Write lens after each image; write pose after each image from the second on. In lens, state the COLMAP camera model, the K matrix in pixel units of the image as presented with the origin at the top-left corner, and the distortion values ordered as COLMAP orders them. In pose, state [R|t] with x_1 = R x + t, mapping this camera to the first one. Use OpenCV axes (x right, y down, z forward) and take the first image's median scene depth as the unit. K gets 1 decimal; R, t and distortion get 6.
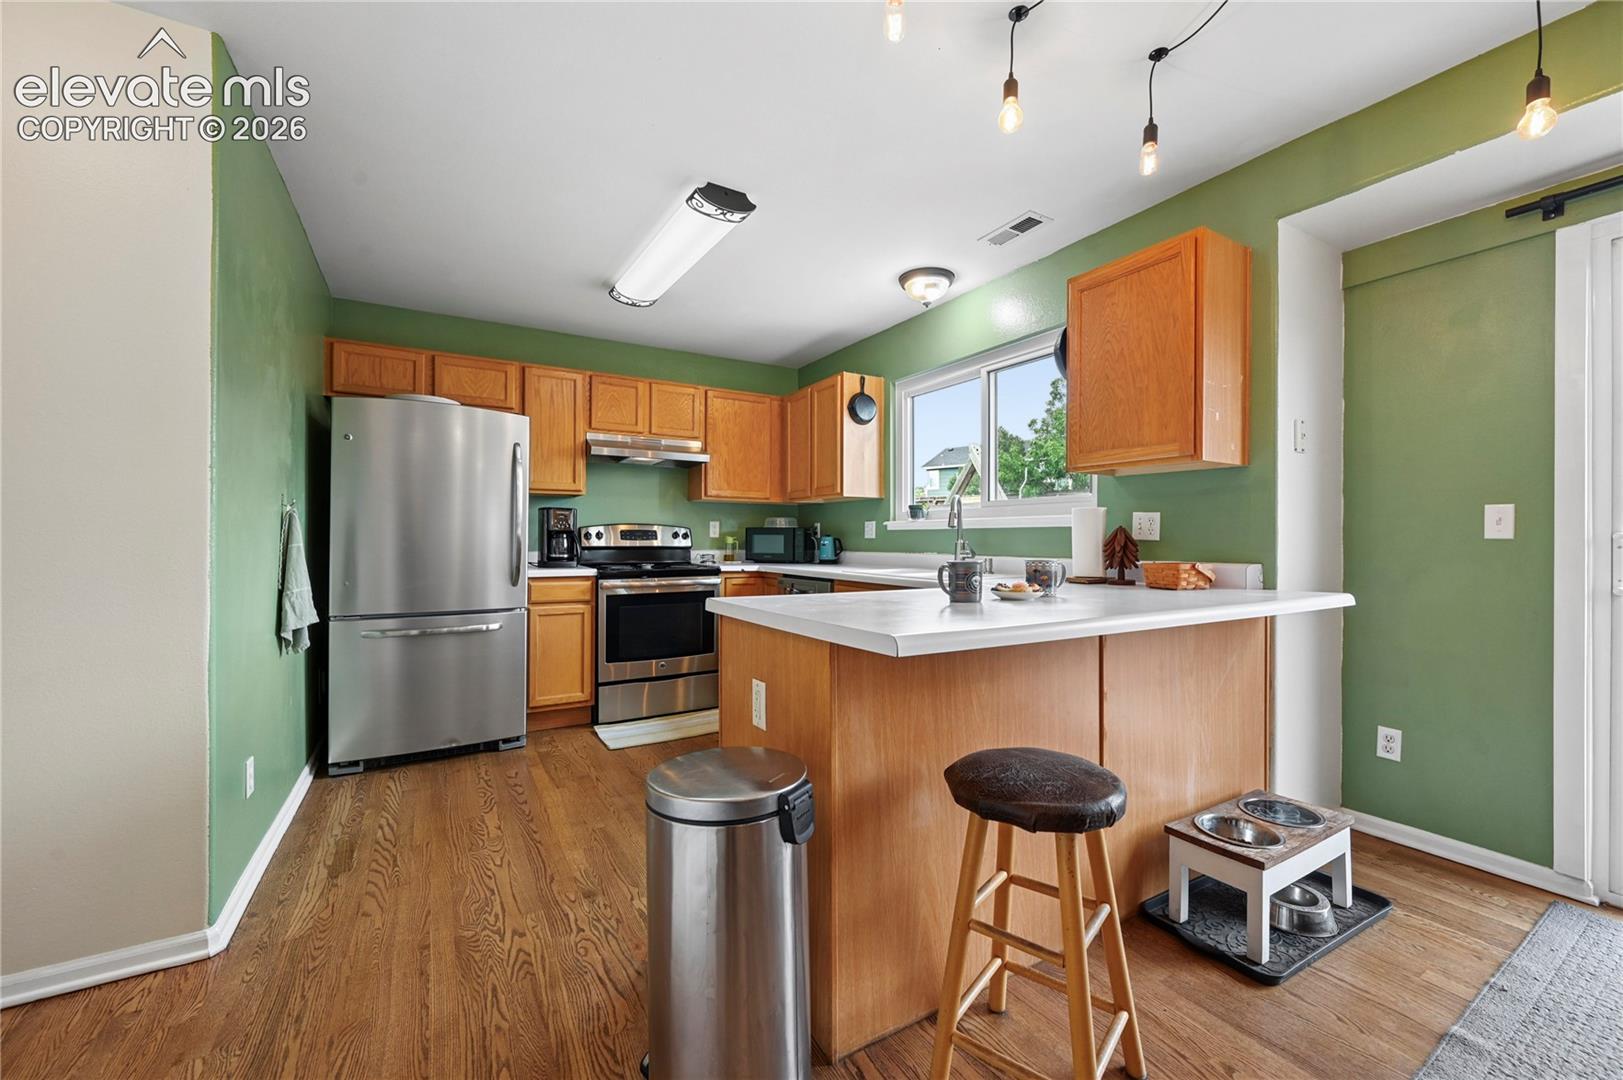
lens RADIAL K [[644.9, 0, 817.2], [0, 644.9, 538.6], [0, 0, 1]] dist [-0.001378, 0.000096]
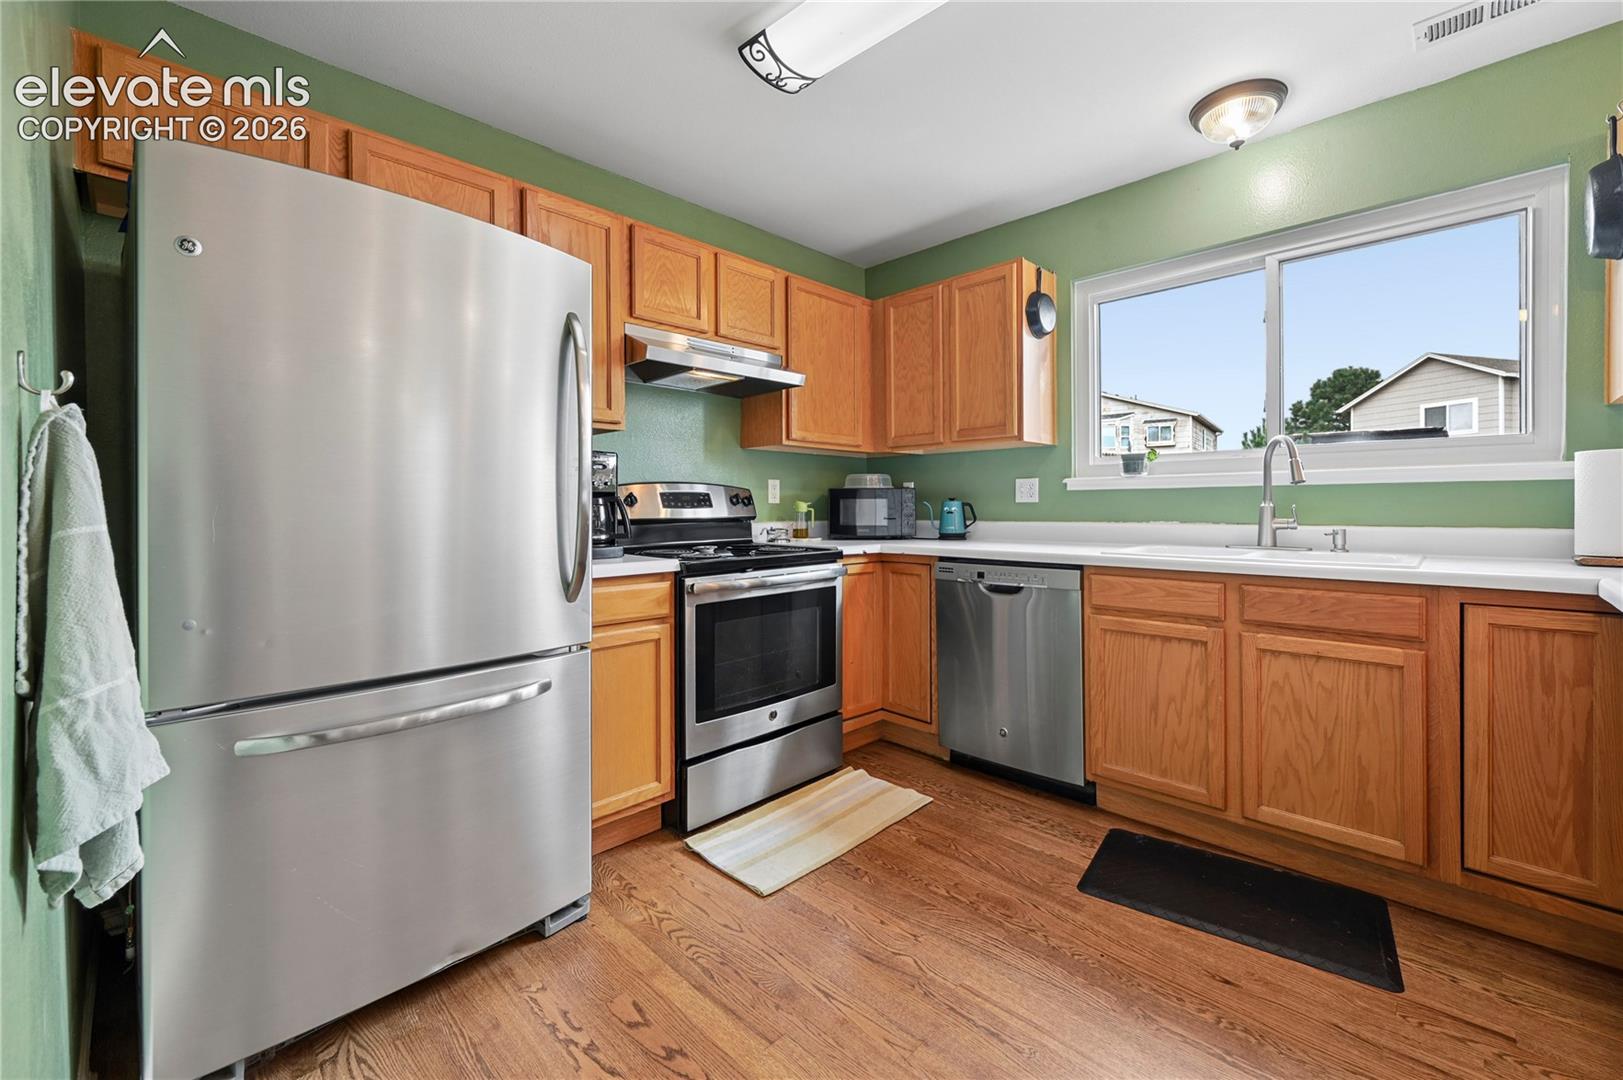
lens RADIAL K [[661.4, 0, 830.4], [0, 661.4, 512.4], [0, 0, 1]] dist [-0.000606, -0.000094]
pose [[0.963835, -0.010752, 0.266281, -0.370767], [0.008193, 0.999909, 0.010716, 0.001089], [-0.266372, -0.008147, 0.963836, 0.410331]]
